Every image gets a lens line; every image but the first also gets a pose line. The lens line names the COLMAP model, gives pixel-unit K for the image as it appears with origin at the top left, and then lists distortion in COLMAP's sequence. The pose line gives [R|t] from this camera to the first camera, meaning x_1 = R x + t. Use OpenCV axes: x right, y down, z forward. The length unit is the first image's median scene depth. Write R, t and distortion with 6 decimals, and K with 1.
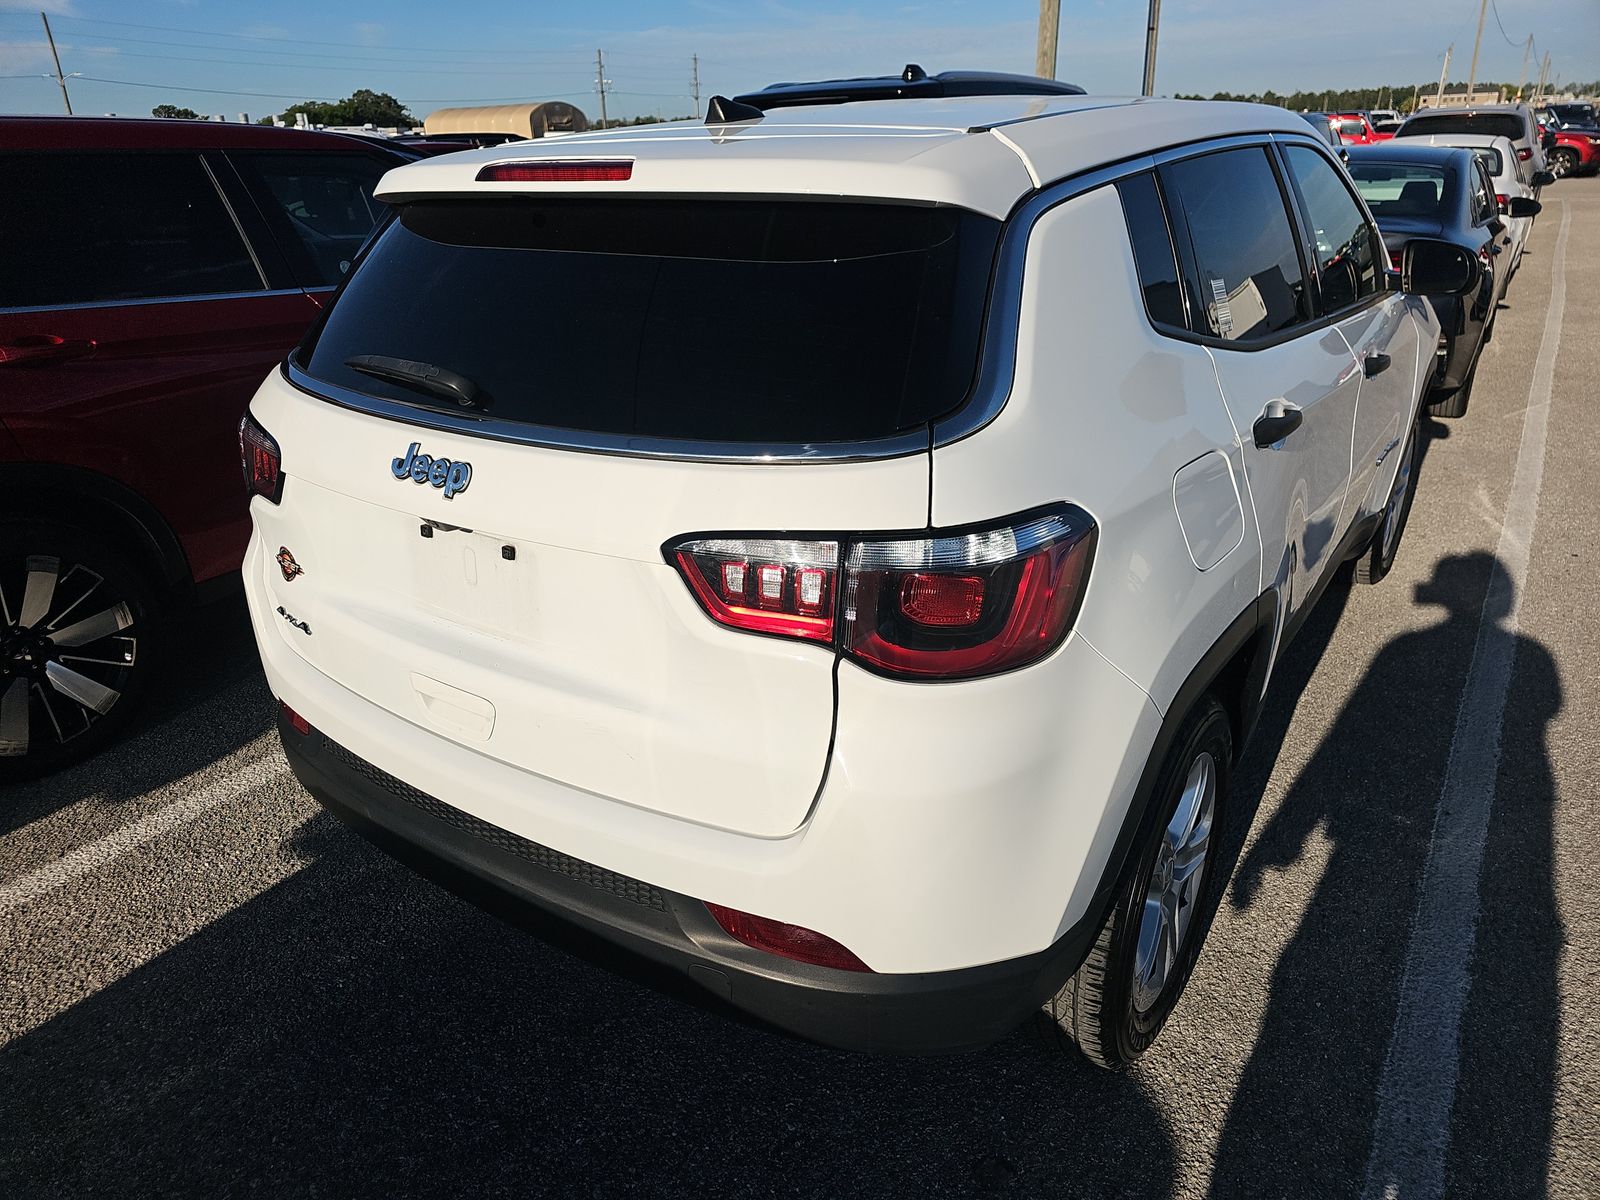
lens RADIAL K [[1216.0, 0, 761.4], [0, 1216.0, 651.9], [0, 0, 1]] dist [0.047787, -0.046581]
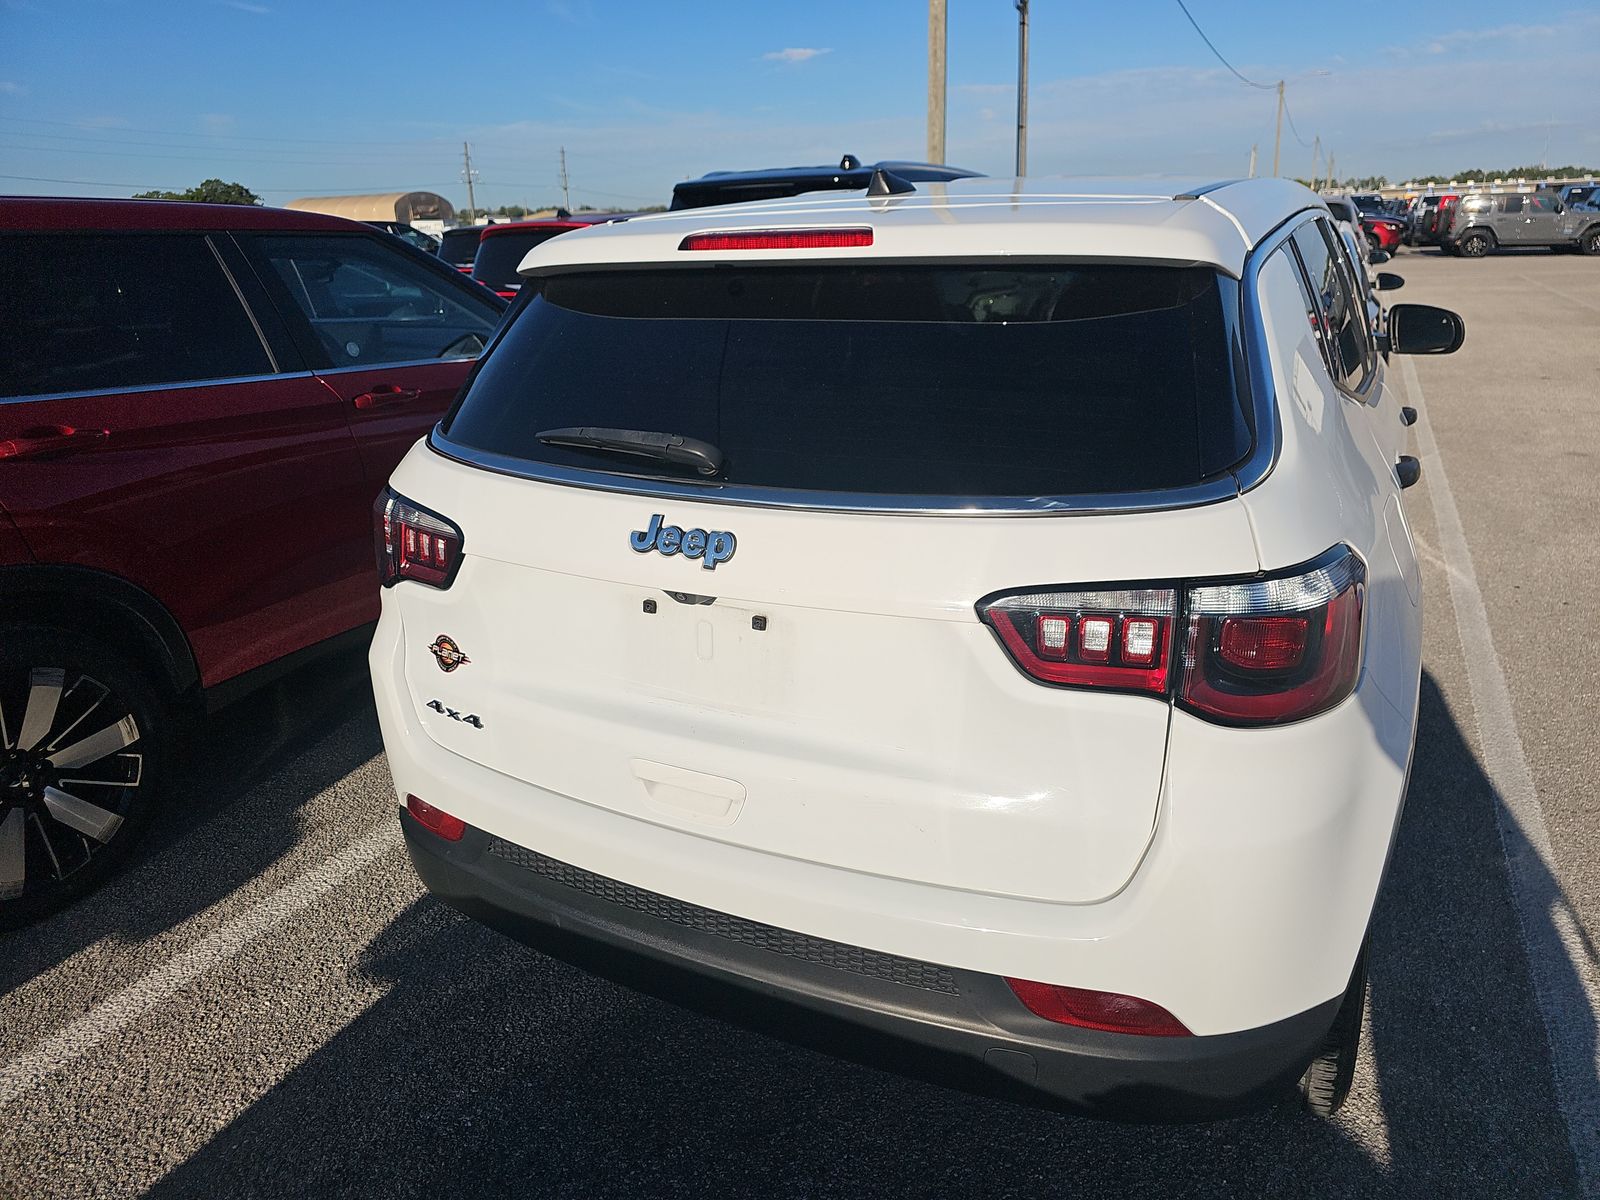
lens RADIAL K [[1227.1, 0, 800.0], [0, 1227.1, 600.0], [0, 0, 1]] dist [0.031315, -0.024206]
pose [[0.985731, -0.050803, 0.160480, -0.212116], [0.067282, 0.992812, -0.098982, -0.001707], [-0.154298, 0.108367, 0.982063, 0.033323]]
